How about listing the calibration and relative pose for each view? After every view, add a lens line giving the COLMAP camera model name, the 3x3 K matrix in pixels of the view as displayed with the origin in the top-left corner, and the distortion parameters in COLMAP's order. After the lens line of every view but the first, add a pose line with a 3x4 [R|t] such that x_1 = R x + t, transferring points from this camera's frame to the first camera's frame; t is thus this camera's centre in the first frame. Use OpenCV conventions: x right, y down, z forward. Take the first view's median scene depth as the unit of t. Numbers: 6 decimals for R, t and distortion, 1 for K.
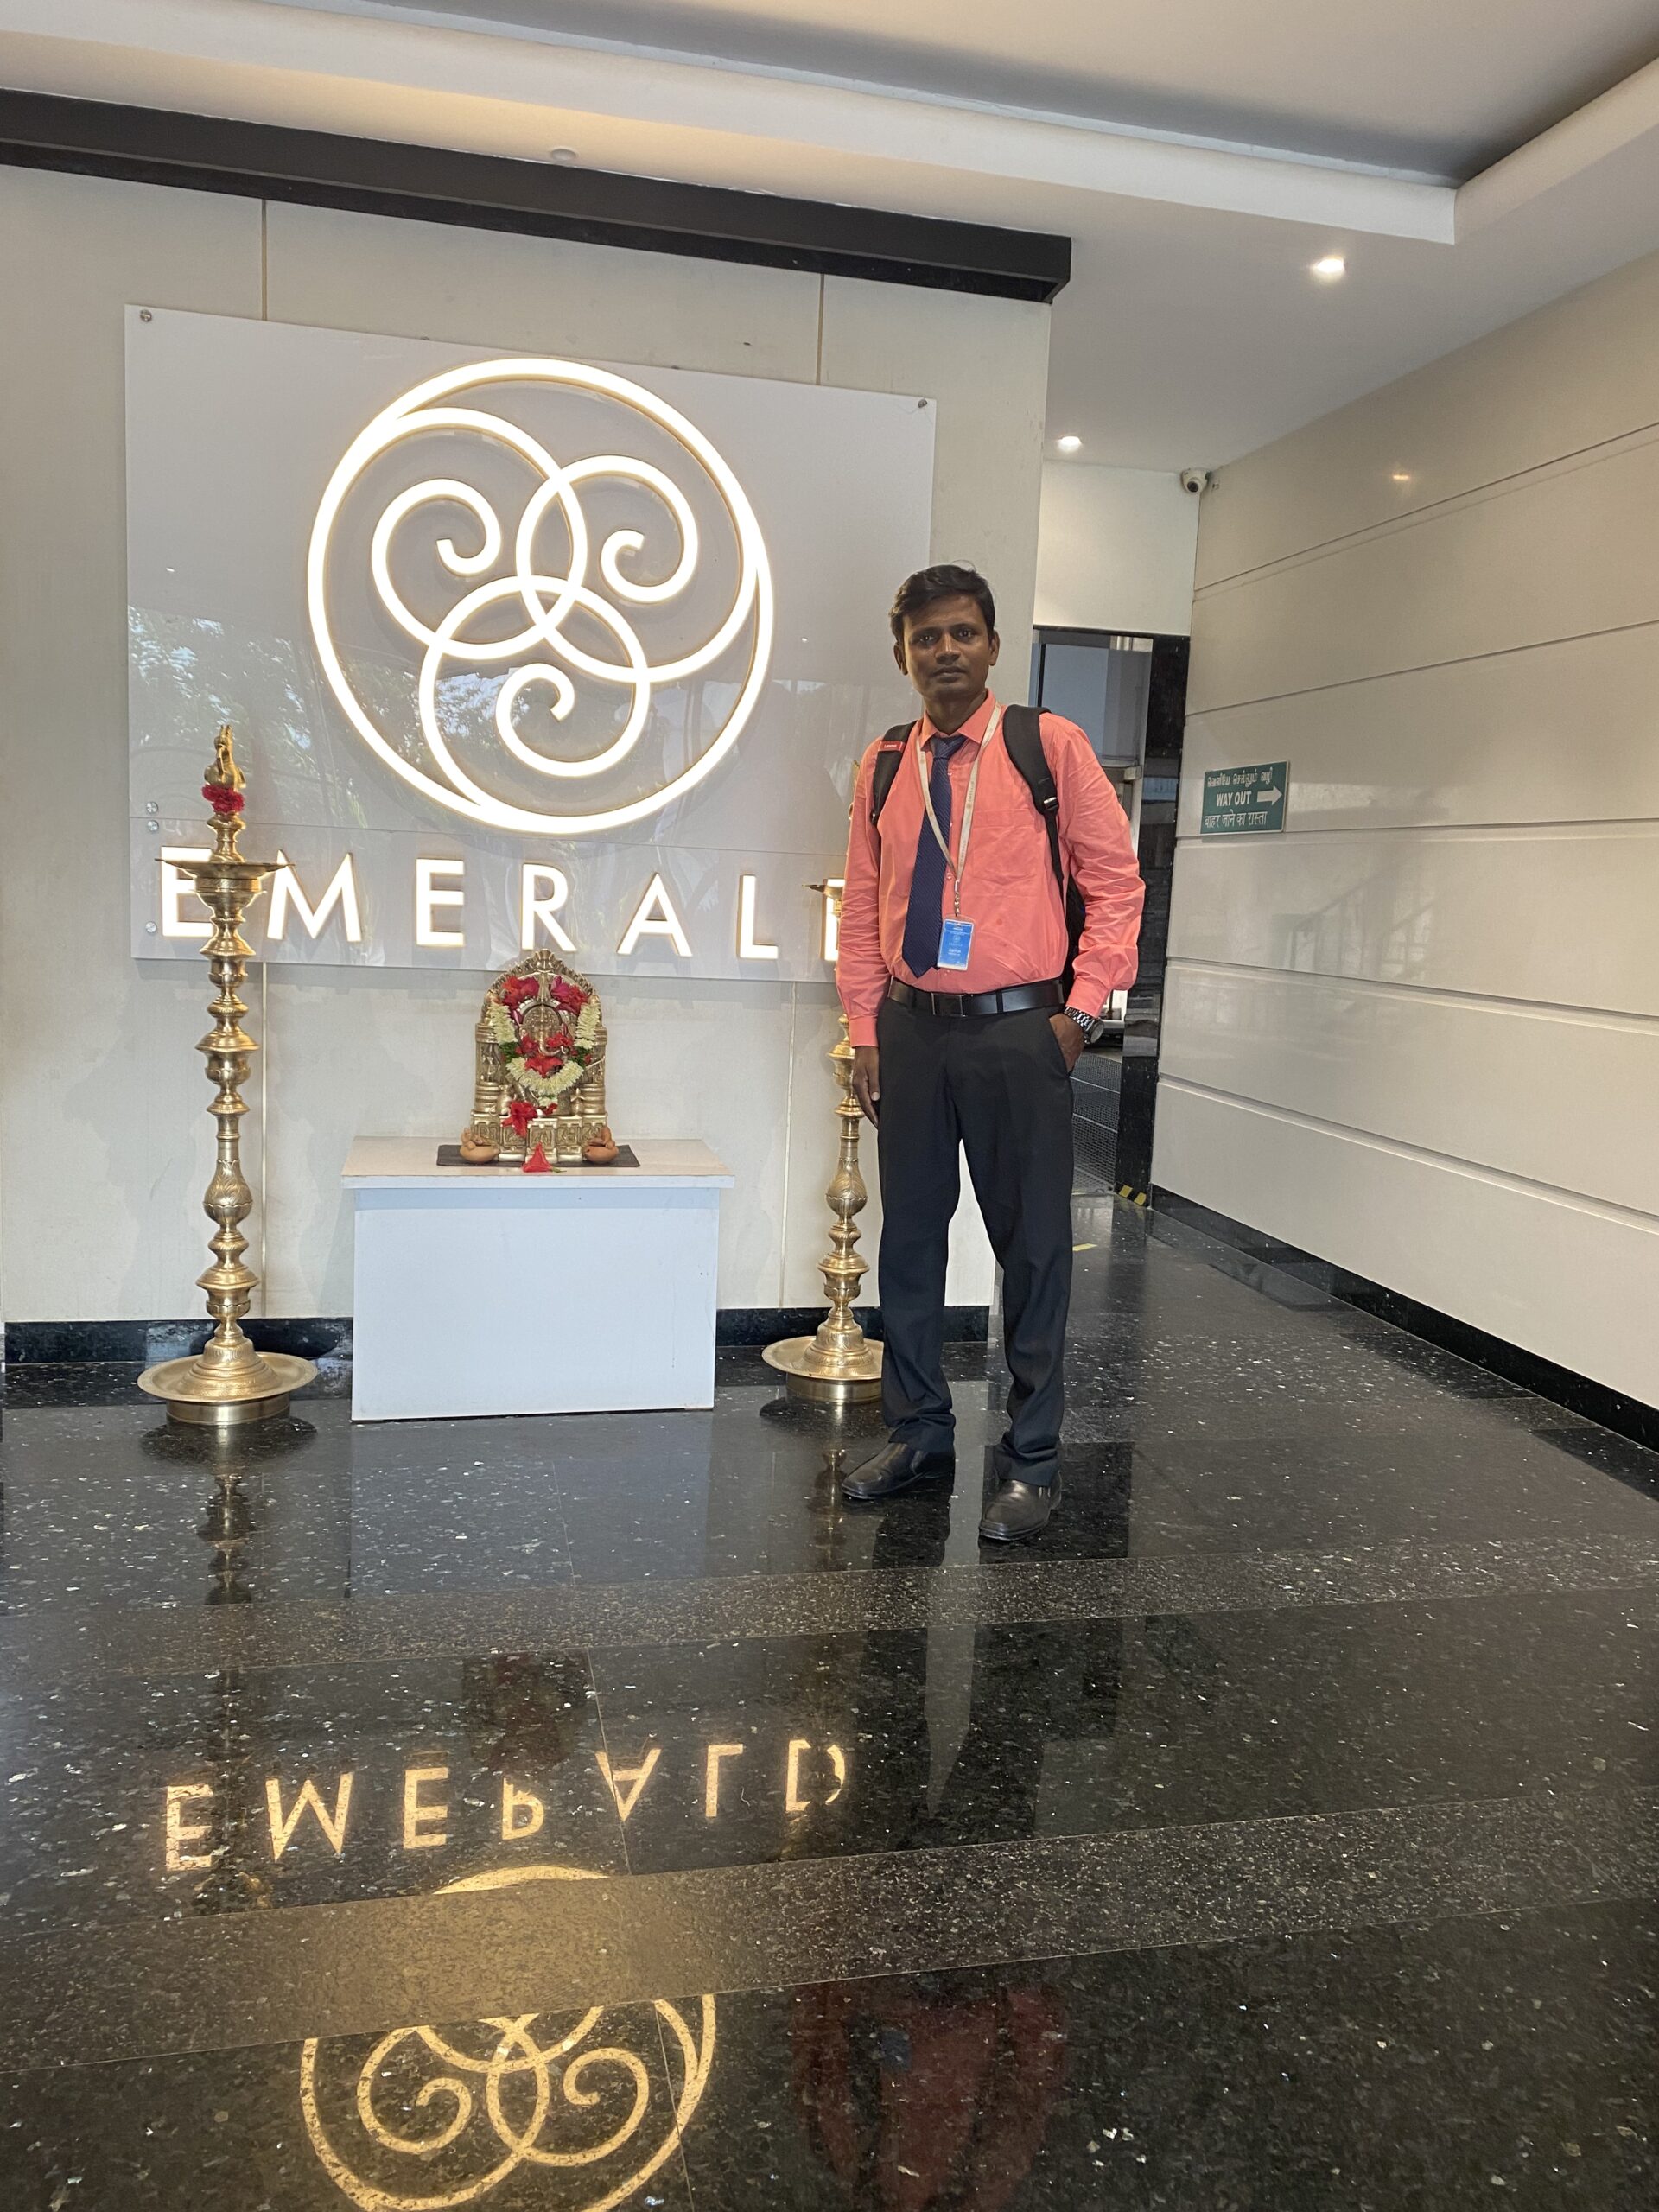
lens RADIAL K [[1707.4, 0, 837.4], [0, 1707.4, 1090.0], [0, 0, 1]] dist [0.031383, -0.015143]
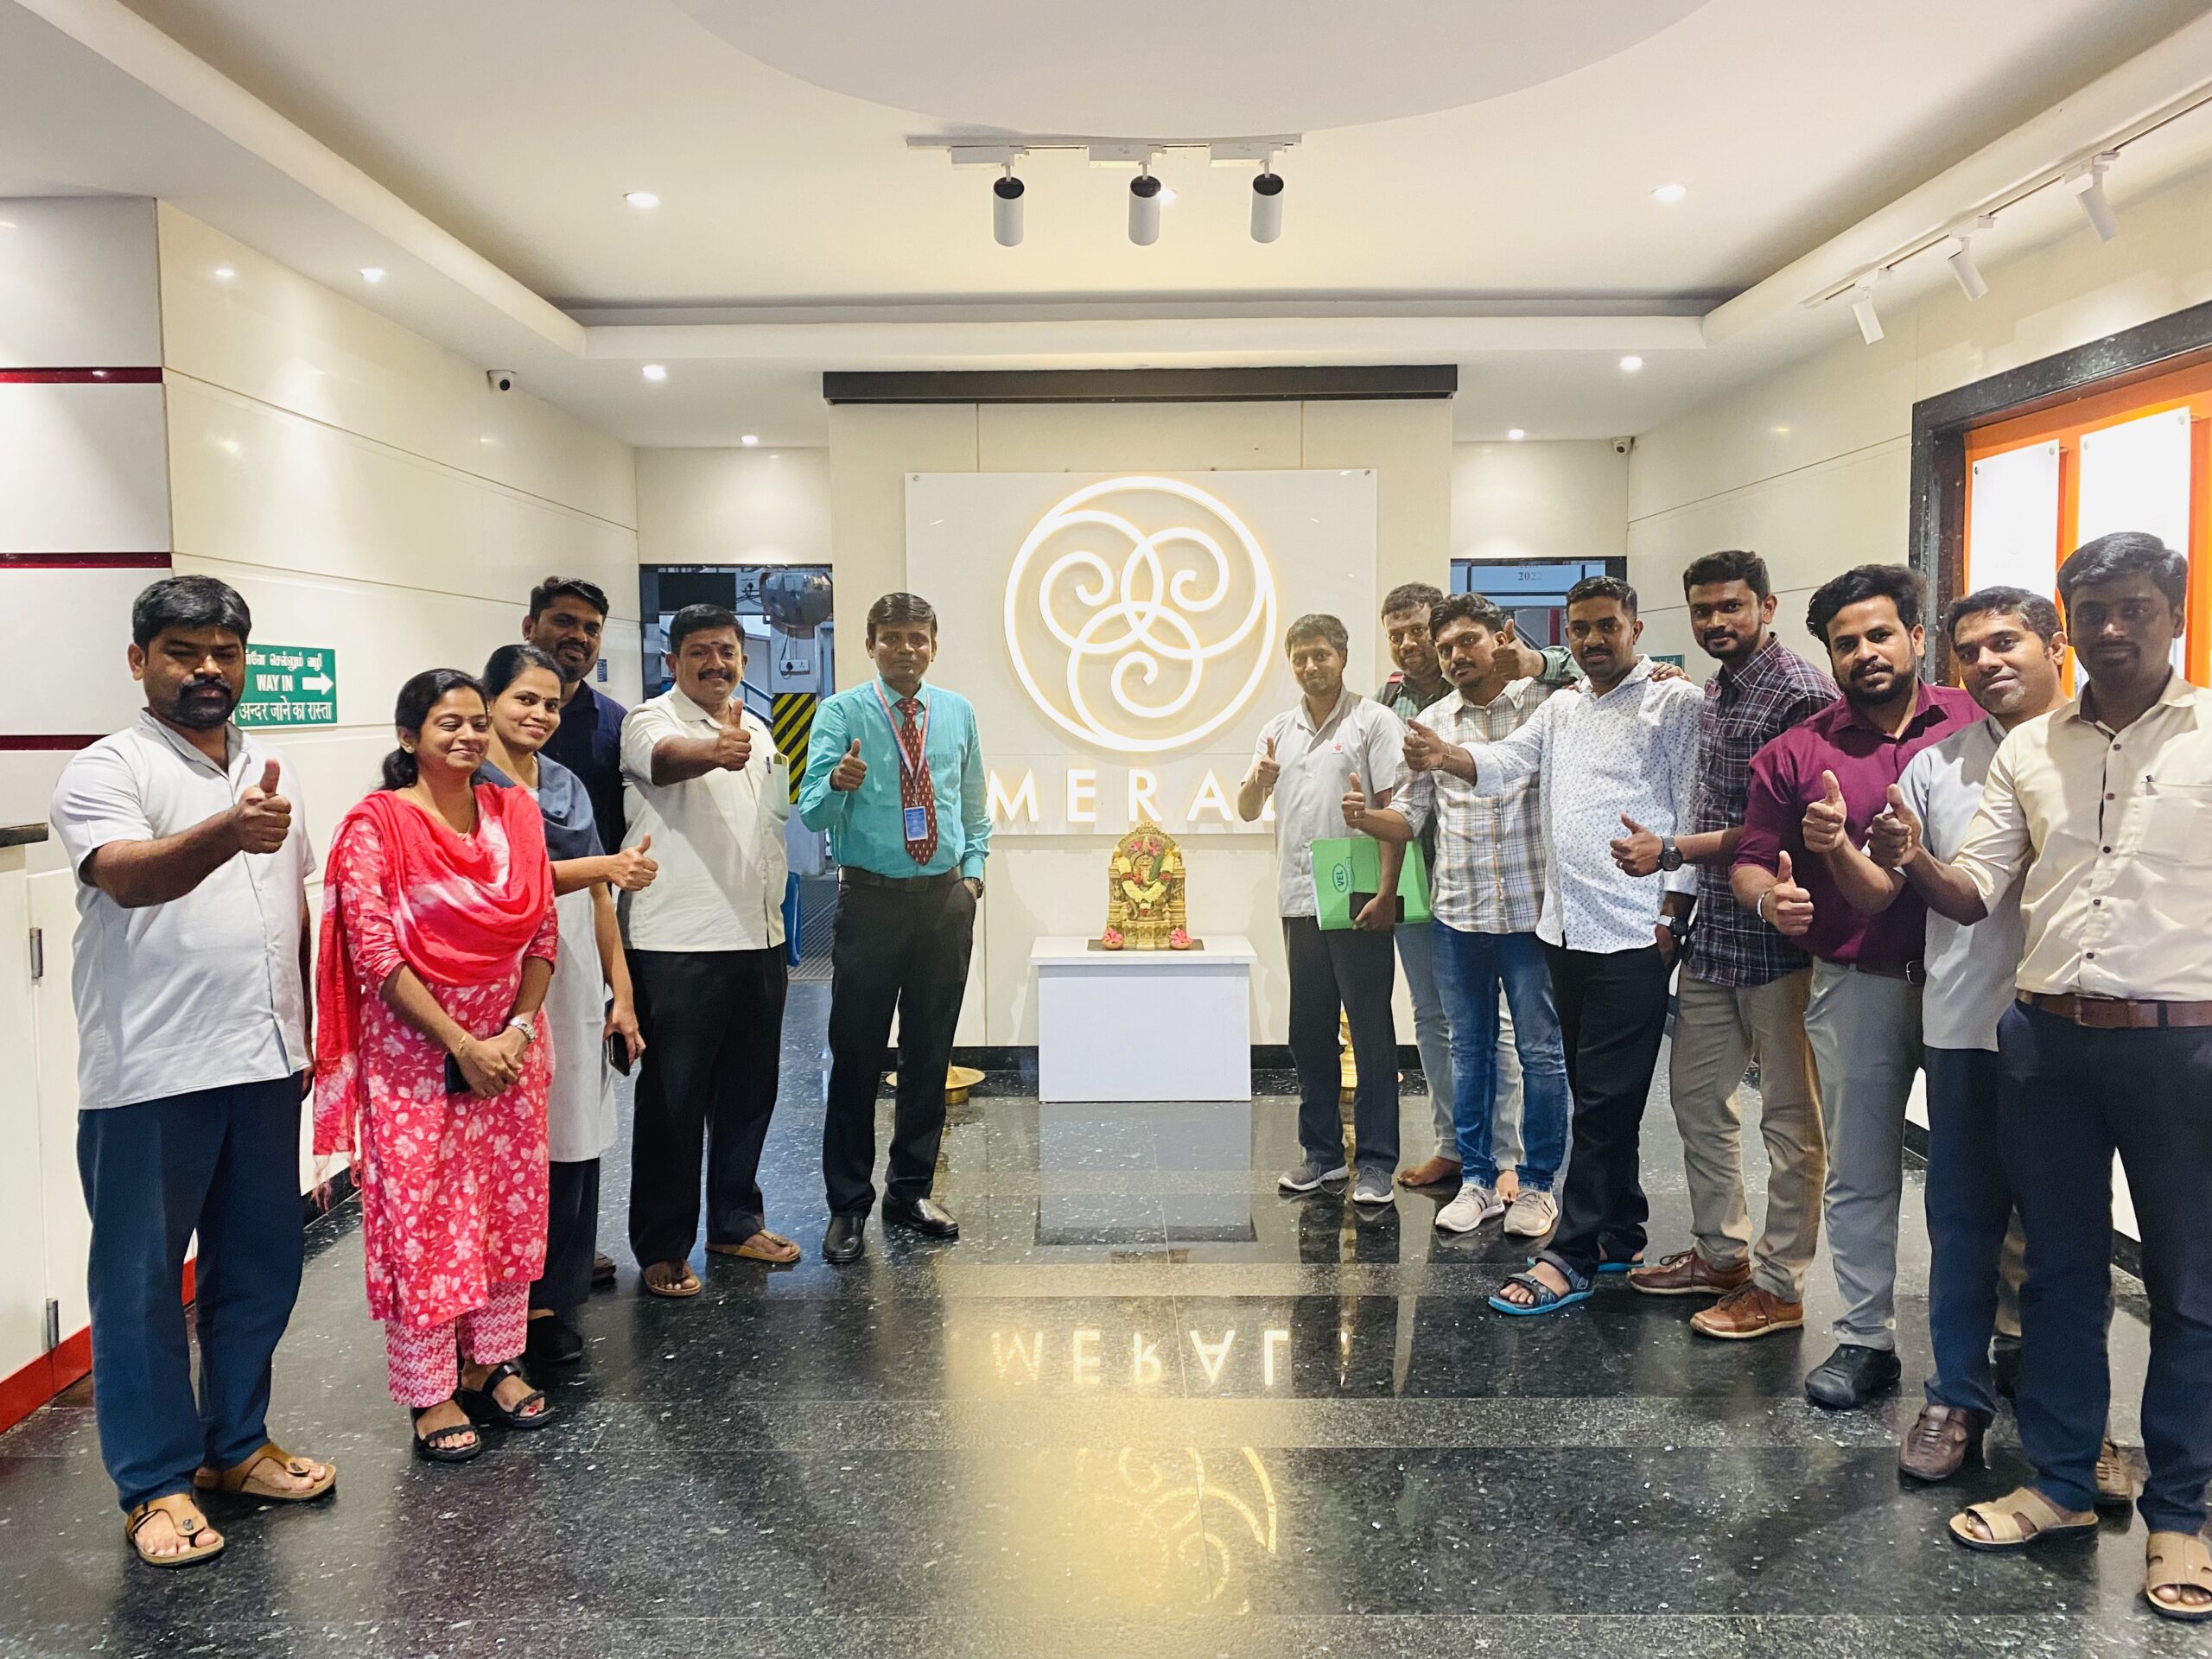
lens RADIAL K [[1707.4, 0, 1106.6], [0, 1707.4, 837.7], [0, 0, 1]] dist [0.031383, -0.015143]
pose [[0.979136, -0.037148, -0.199783, 0.126328], [0.025215, 0.997761, -0.061944, 0.038015], [0.201637, 0.055614, 0.977880, -0.642417]]
